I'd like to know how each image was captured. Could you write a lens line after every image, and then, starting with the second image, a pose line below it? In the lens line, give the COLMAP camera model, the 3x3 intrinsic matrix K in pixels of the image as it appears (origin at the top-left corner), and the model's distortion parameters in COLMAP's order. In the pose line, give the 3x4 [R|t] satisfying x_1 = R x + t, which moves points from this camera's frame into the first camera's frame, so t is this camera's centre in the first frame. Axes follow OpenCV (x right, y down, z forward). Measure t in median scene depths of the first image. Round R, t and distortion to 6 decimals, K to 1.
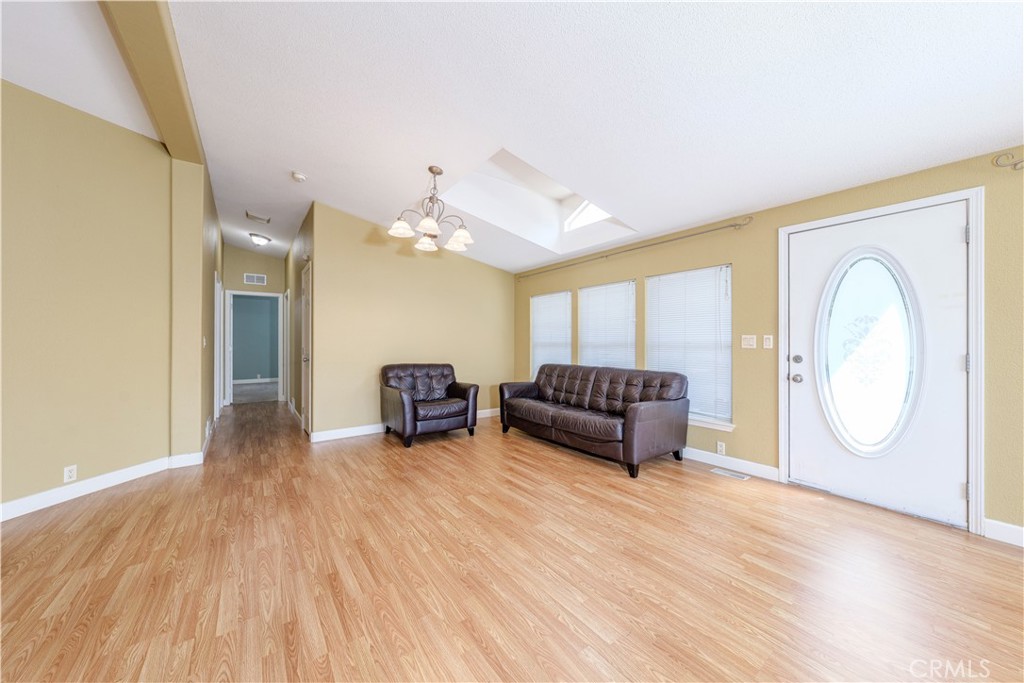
lens RADIAL K [[354.6, 0, 519.2], [0, 354.6, 342.1], [0, 0, 1]] dist [-0.002117, 0.000018]
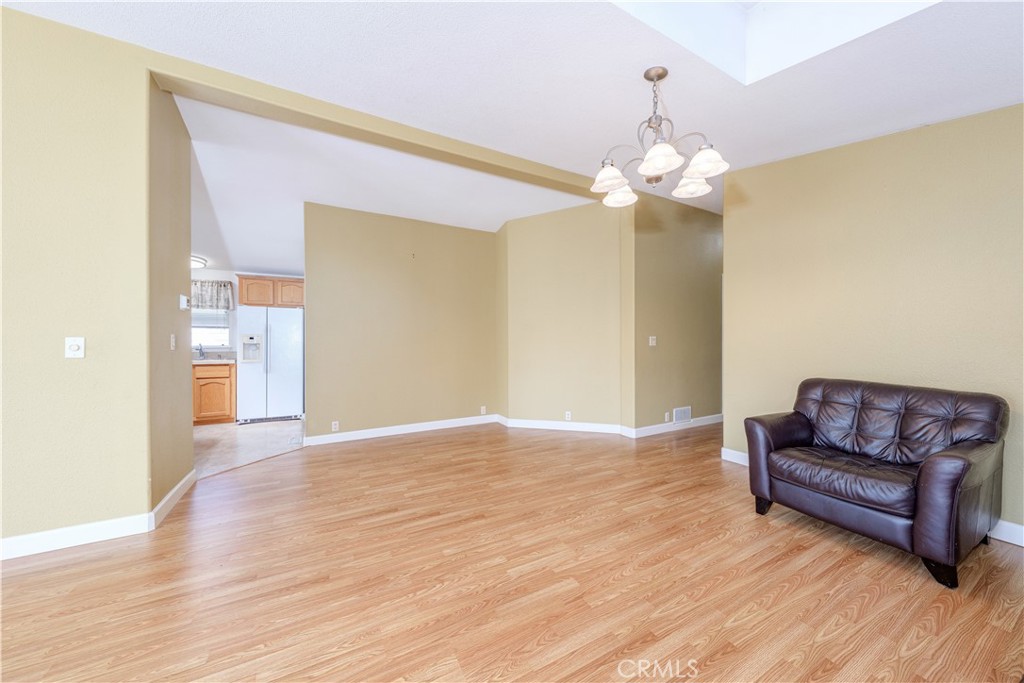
lens RADIAL K [[354.6, 0, 519.2], [0, 354.6, 340.9], [0, 0, 1]] dist [-0.002117, 0.000018]
pose [[-0.145217, 0.000241, -0.989400, 0.215540], [0.005694, 0.999984, -0.000592, -0.001706], [0.989383, -0.005719, -0.145216, 0.419446]]
